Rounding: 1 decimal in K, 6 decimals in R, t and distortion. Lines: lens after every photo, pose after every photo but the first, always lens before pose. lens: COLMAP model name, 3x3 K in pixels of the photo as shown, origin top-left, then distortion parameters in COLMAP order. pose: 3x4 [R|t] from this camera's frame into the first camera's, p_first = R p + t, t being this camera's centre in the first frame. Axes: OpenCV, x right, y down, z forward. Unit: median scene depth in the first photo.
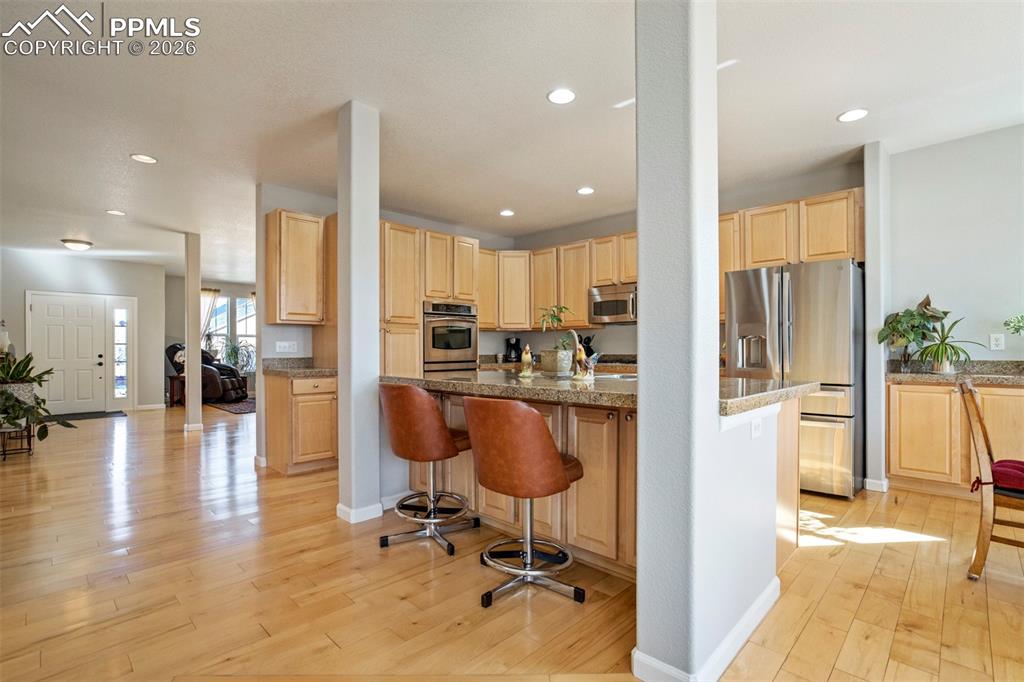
lens RADIAL K [[477.0, 0, 532.6], [0, 477.0, 349.7], [0, 0, 1]] dist [0.001128, 0.000481]
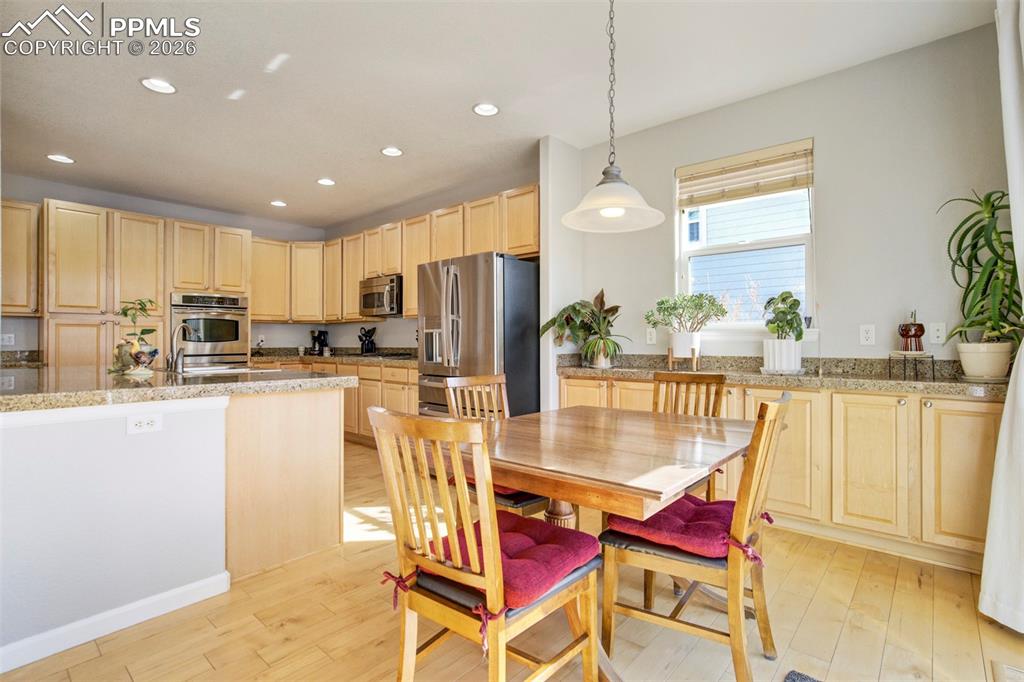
lens RADIAL K [[485.9, 0, 512.0], [0, 485.9, 341.0], [0, 0, 1]] dist [-0.001190, 0.000102]
pose [[0.999805, 0.002309, 0.019598, 0.445621], [-0.002268, 0.999995, -0.002145, -0.002501], [-0.019603, 0.002100, 0.999806, -0.009750]]
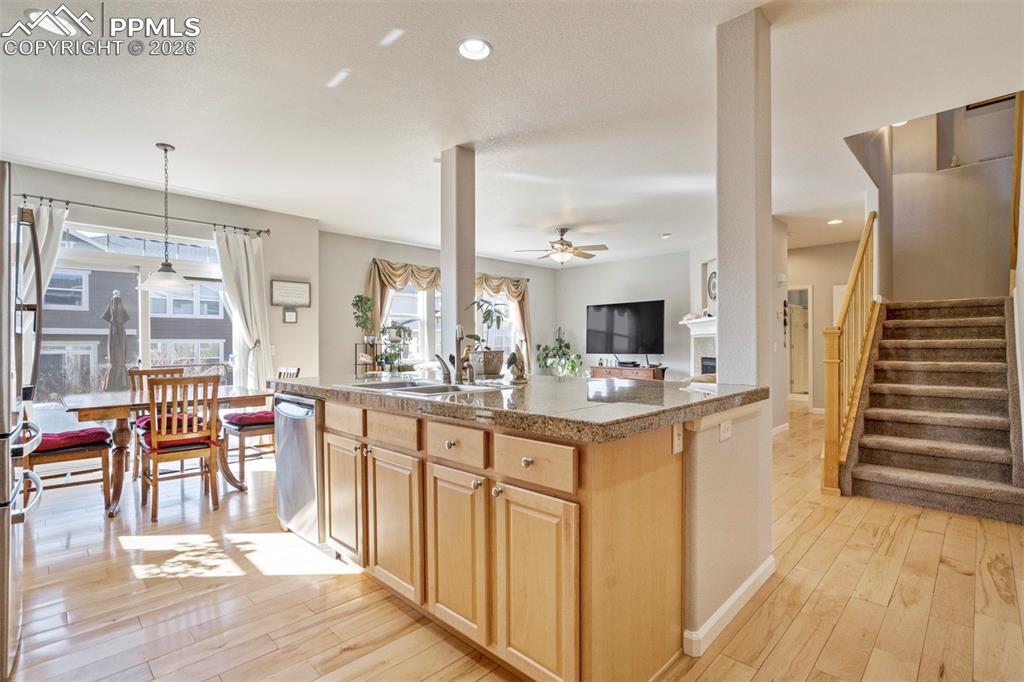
lens RADIAL K [[480.4, 0, 512.0], [0, 480.4, 341.0], [0, 0, 1]] dist [-0.001892, -0.000319]
pose [[-0.999088, 0.010289, 0.041452, -0.020689], [0.009985, 0.999922, -0.007515, -0.006314], [-0.041526, -0.007094, -0.999112, 1.078656]]
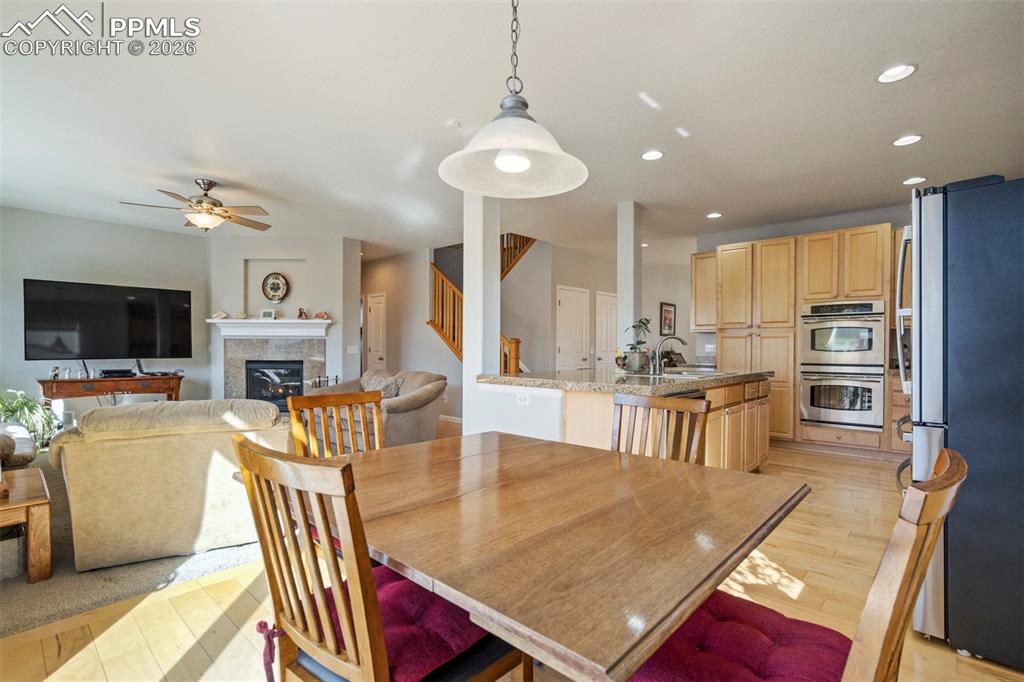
lens RADIAL K [[486.7, 0, 514.5], [0, 486.7, 345.6], [0, 0, 1]] dist [-0.001852, 0.000098]
pose [[0.021142, 0.000251, -0.999776, 0.808838], [-0.006541, 0.999979, 0.000112, -0.008991], [0.999755, 0.006537, 0.021143, 0.351201]]
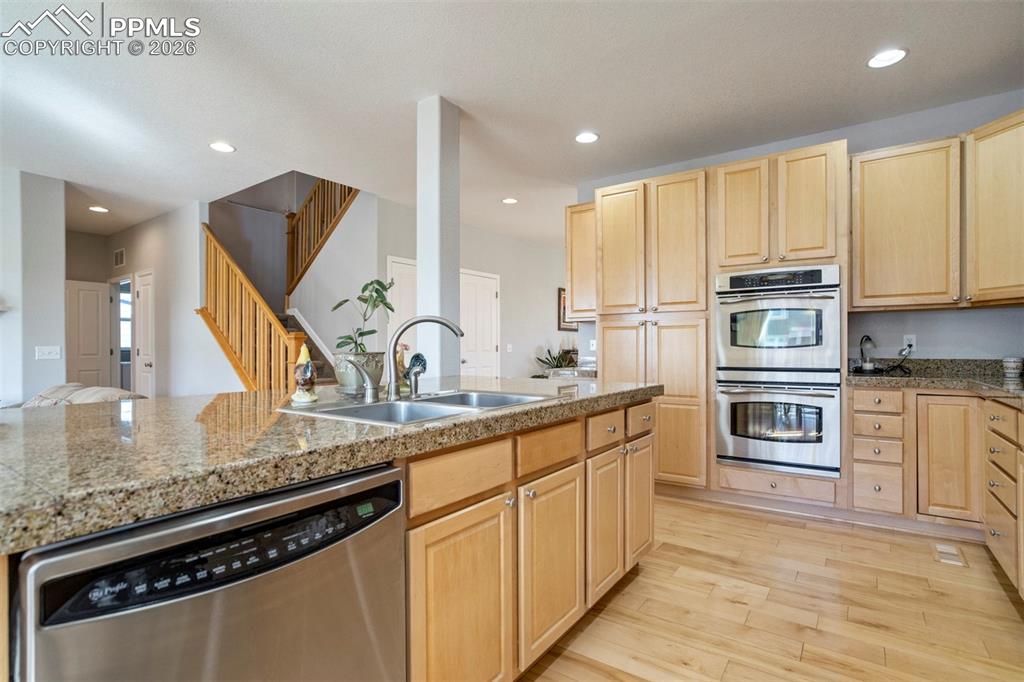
lens RADIAL K [[491.8, 0, 512.0], [0, 491.8, 341.0], [0, 0, 1]] dist [-0.022026, 0.000057]
pose [[0.124300, -0.008042, -0.992212, 0.404736], [0.002555, 0.999966, -0.007785, -0.006096], [0.992241, -0.001568, 0.124316, 0.629552]]
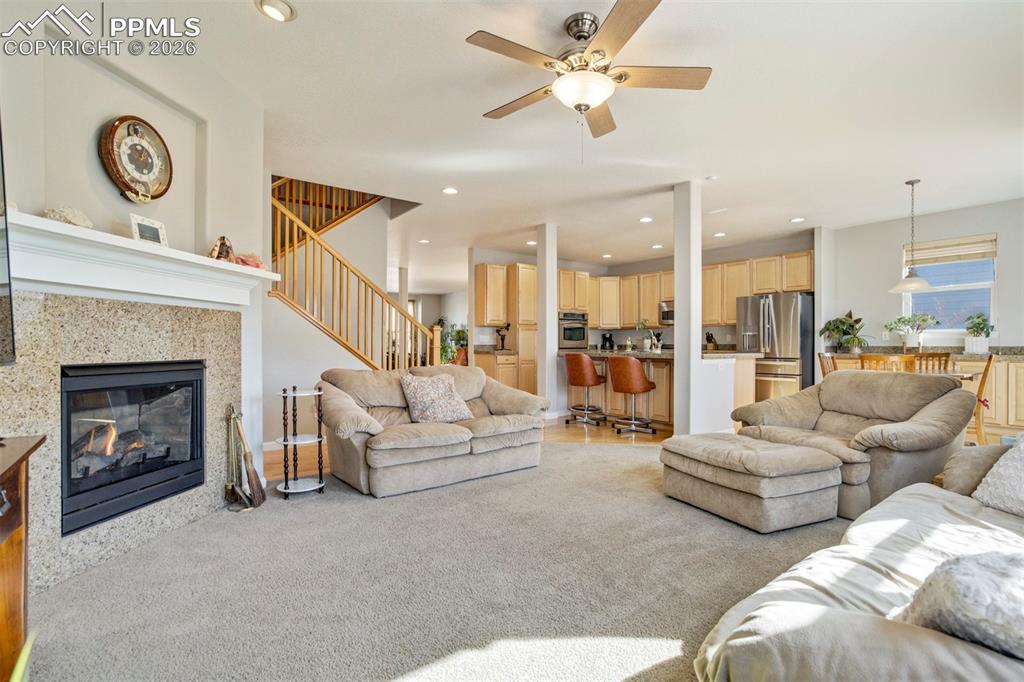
lens RADIAL K [[477.5, 0, 538.2], [0, 477.5, 347.1], [0, 0, 1]] dist [0.000387, 0.023772]
pose [[0.991200, 0.005123, -0.132273, -0.076642], [-0.004633, 0.999981, 0.004012, 0.016627], [0.132291, -0.003364, 0.991205, -0.686435]]
